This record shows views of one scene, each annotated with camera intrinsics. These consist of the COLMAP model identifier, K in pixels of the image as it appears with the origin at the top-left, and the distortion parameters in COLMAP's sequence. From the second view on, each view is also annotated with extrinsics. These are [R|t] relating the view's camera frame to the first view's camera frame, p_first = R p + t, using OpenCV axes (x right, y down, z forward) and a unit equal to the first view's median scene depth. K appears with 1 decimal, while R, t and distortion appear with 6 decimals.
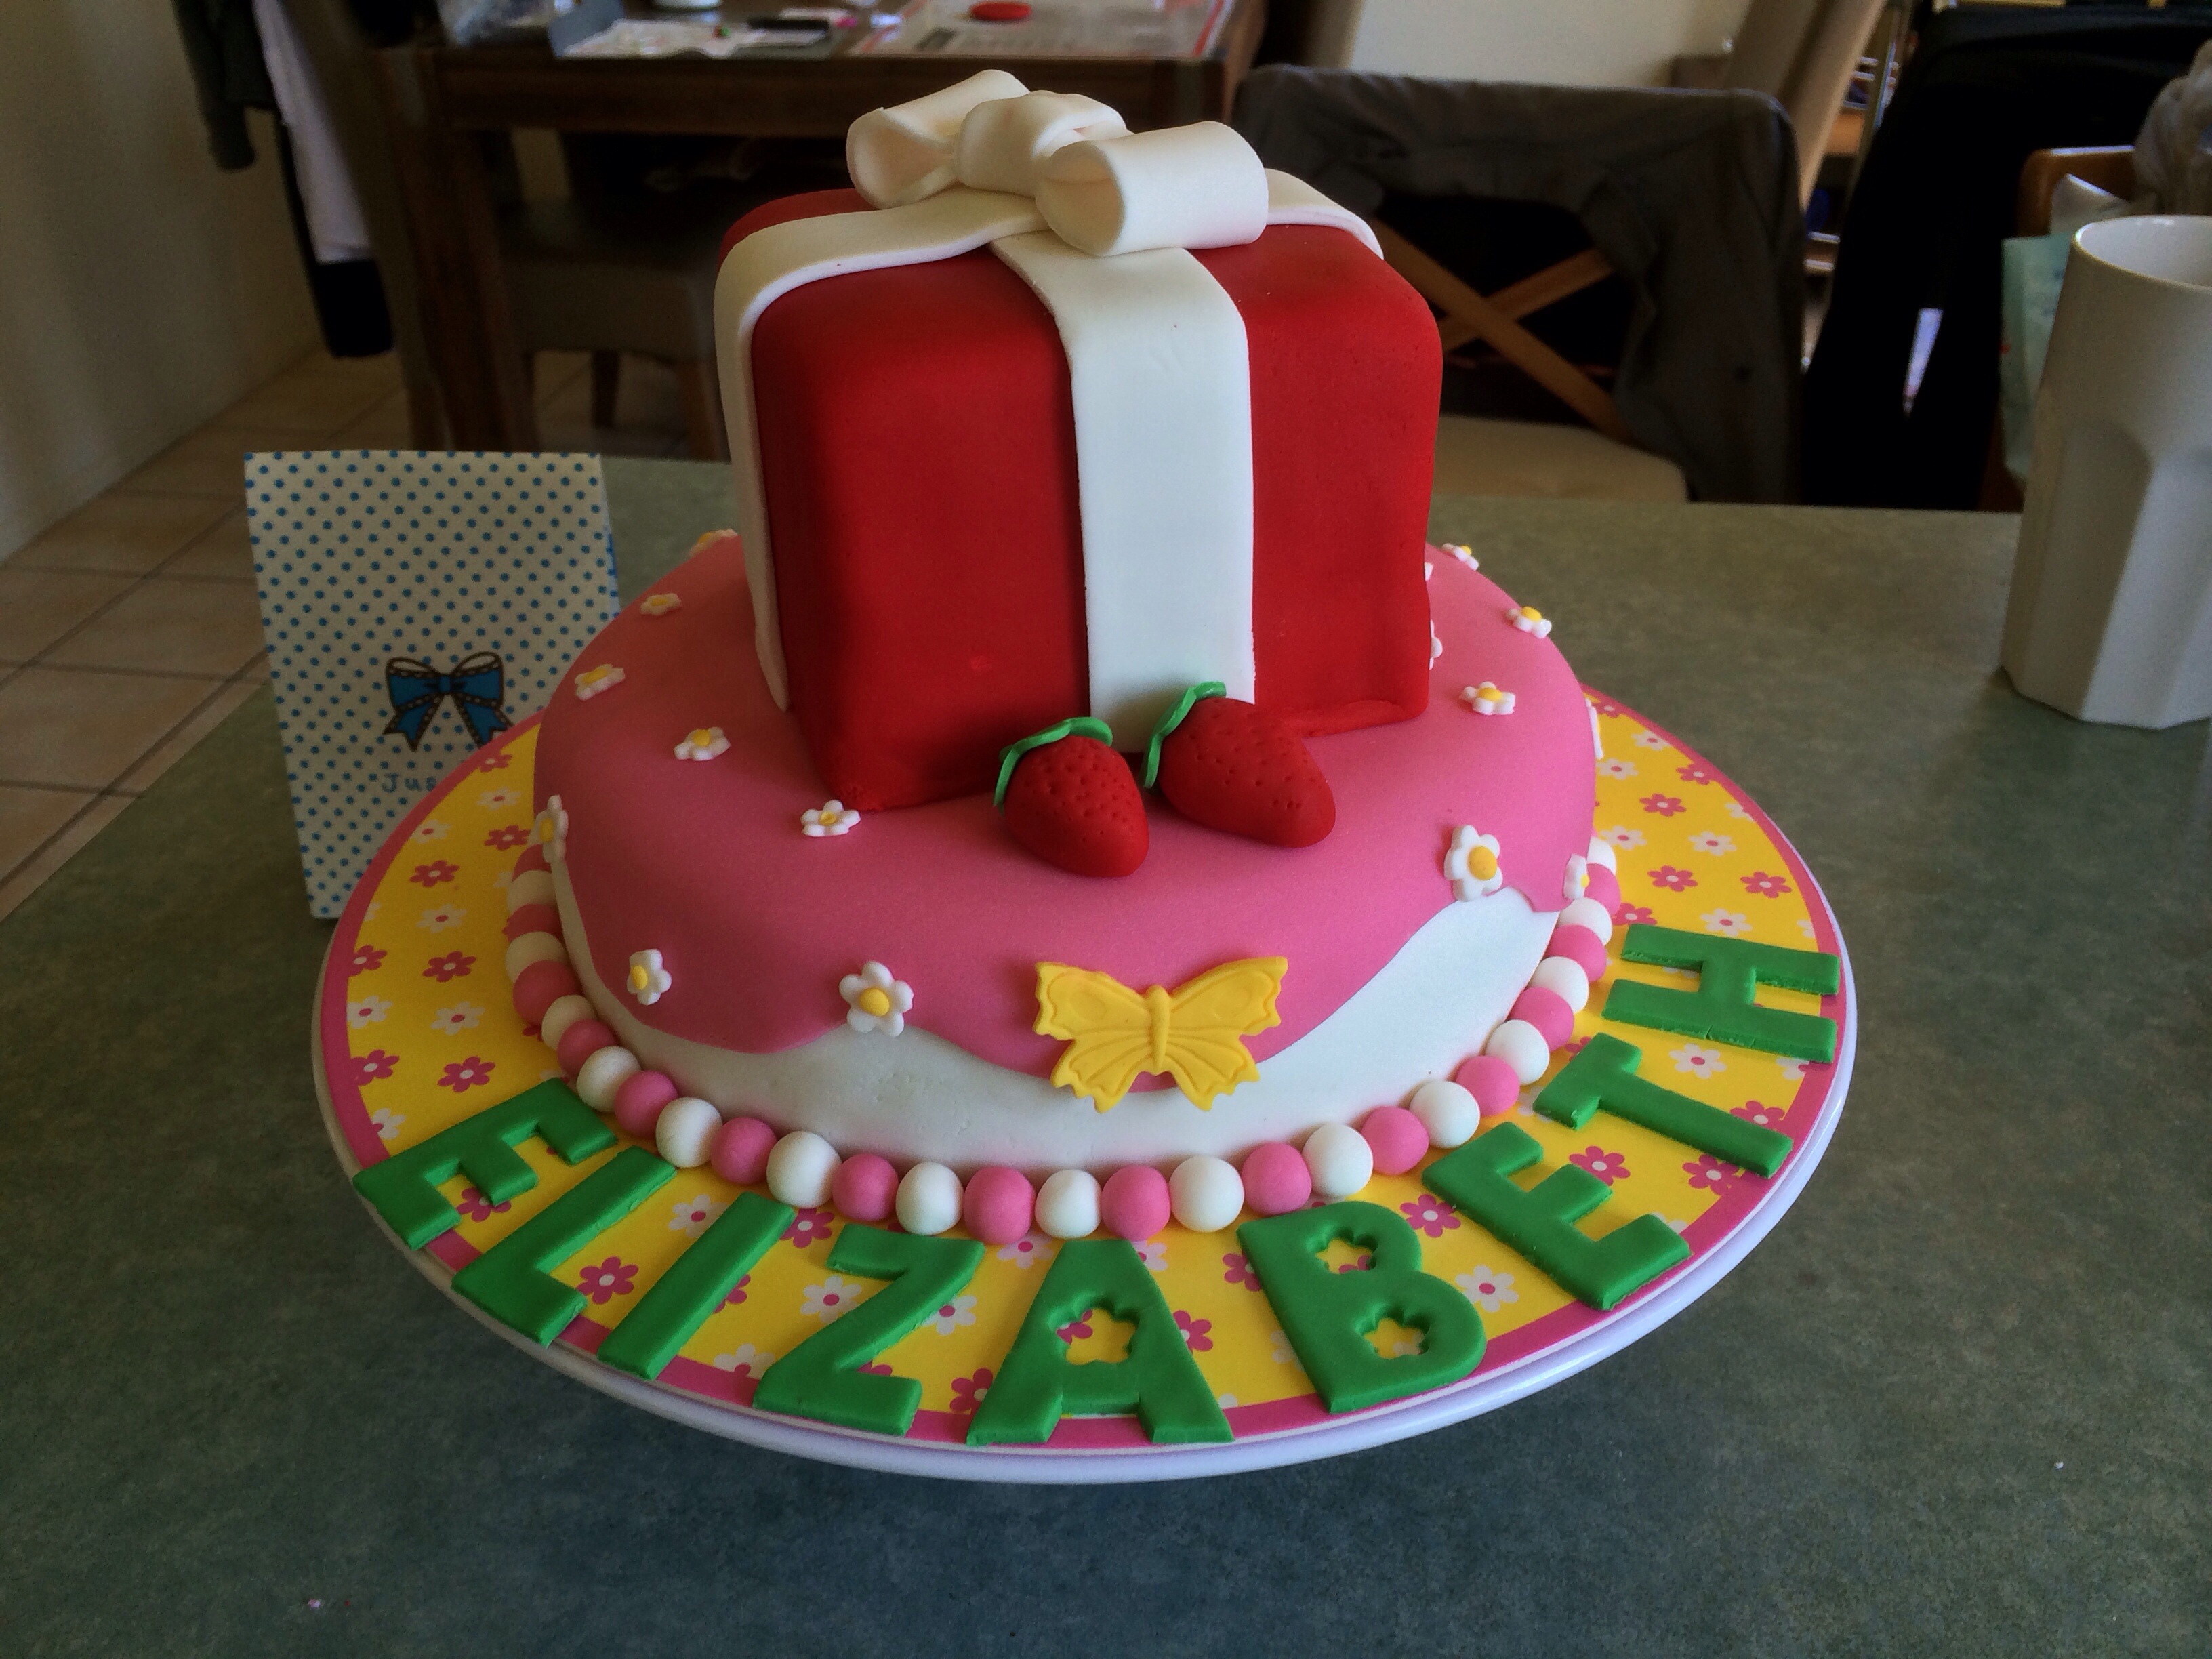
lens RADIAL K [[1952.1, 0, 1106.0], [0, 1952.1, 829.5], [0, 0, 1]] dist [-0.000622, 0.000734]
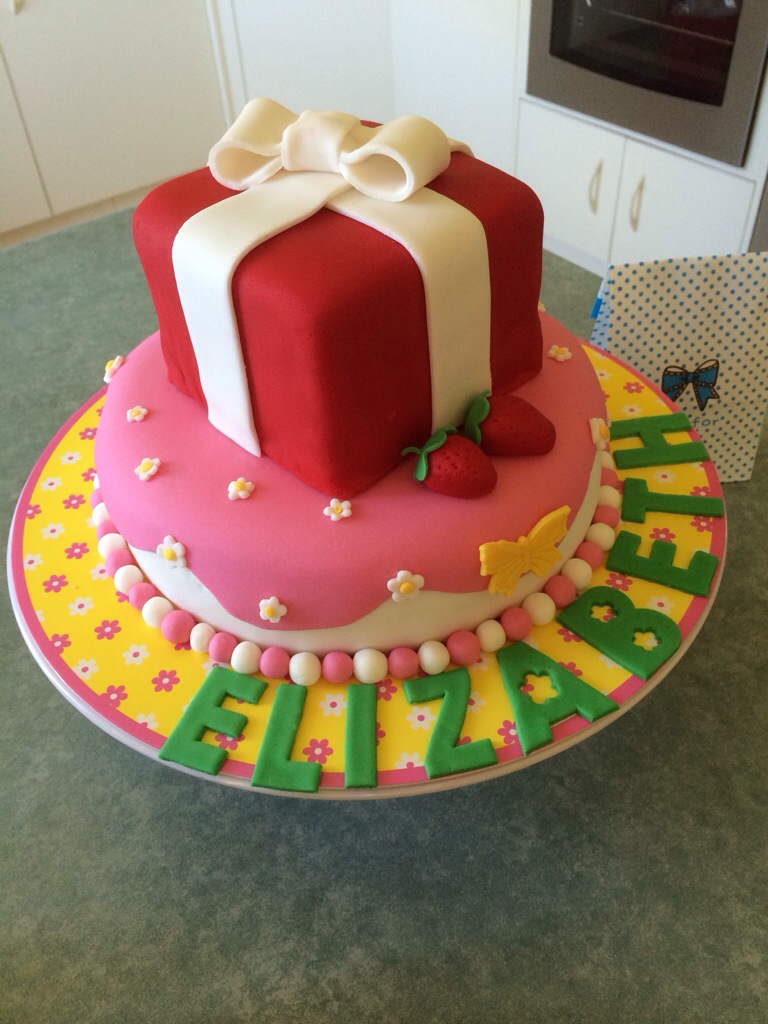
lens RADIAL K [[895.3, 0, 384.0], [0, 895.3, 512.0], [0, 0, 1]] dist [-0.005622, -0.002184]
pose [[0.893465, -0.334302, 0.299937, -0.375714], [0.266510, 0.932156, 0.245064, -0.217322], [-0.361514, -0.139020, 0.921944, 0.112090]]
